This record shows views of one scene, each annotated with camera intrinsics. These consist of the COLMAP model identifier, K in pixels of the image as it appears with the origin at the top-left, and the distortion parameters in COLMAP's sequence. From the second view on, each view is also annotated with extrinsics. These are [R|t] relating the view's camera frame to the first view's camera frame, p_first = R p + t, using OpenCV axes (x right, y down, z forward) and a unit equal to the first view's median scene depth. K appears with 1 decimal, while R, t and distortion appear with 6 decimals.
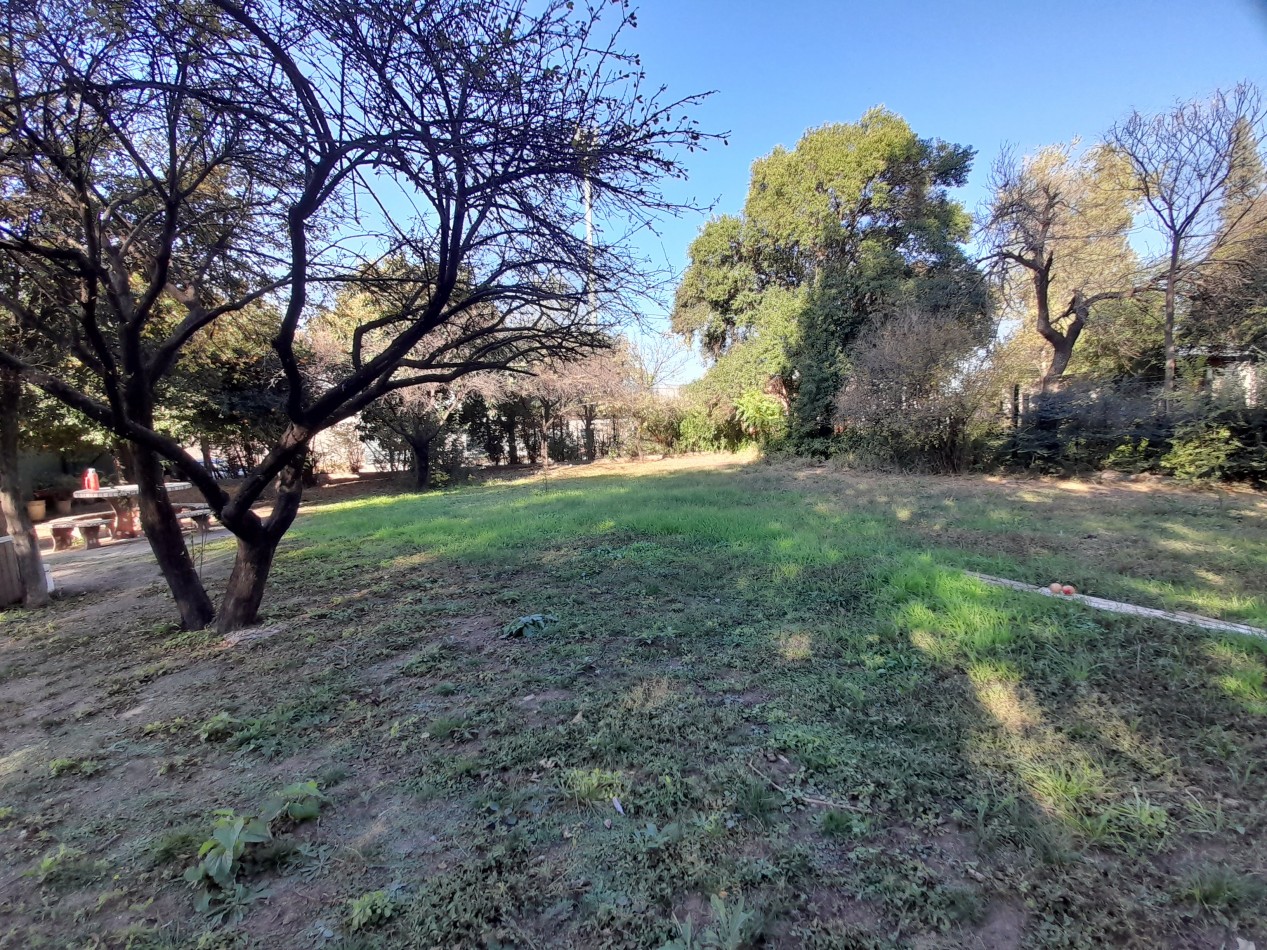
lens RADIAL K [[500.2, 0, 630.1], [0, 500.2, 499.5], [0, 0, 1]] dist [-0.000629, -0.007517]
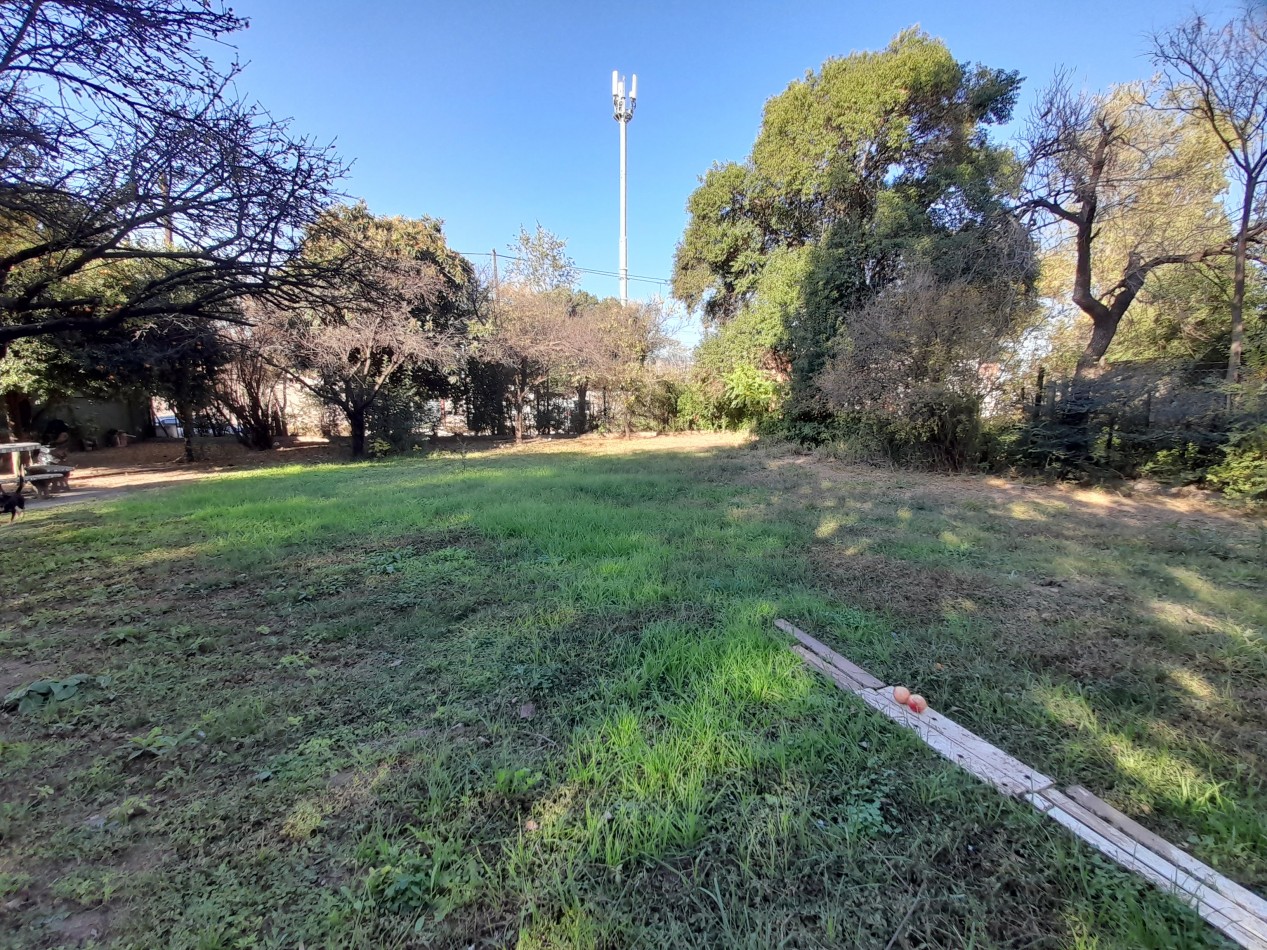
lens RADIAL K [[500.2, 0, 630.1], [0, 500.2, 500.5], [0, 0, 1]] dist [-0.000629, -0.007517]
pose [[0.995380, 0.056347, -0.077748, 0.223434], [-0.051972, 0.997010, 0.057185, -0.030910], [0.080737, -0.052880, 0.995332, 0.150363]]
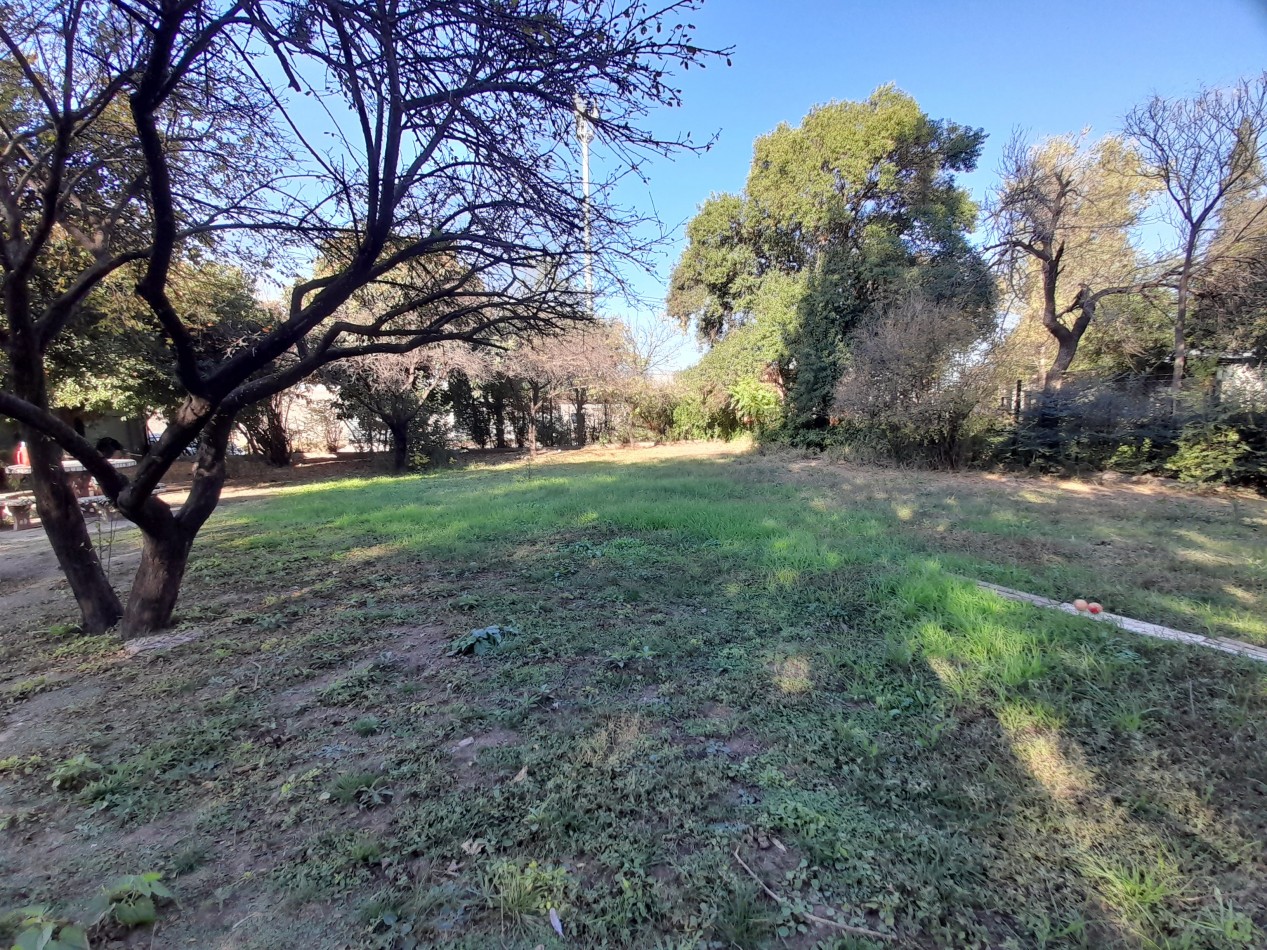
lens RADIAL K [[500.2, 0, 635.5], [0, 500.2, 500.7], [0, 0, 1]] dist [-0.000629, -0.007517]
pose [[0.999370, 0.024063, 0.026070, 0.011122], [-0.024819, 0.999269, 0.029088, -0.006402], [-0.025351, -0.029717, 0.999237, 0.053106]]
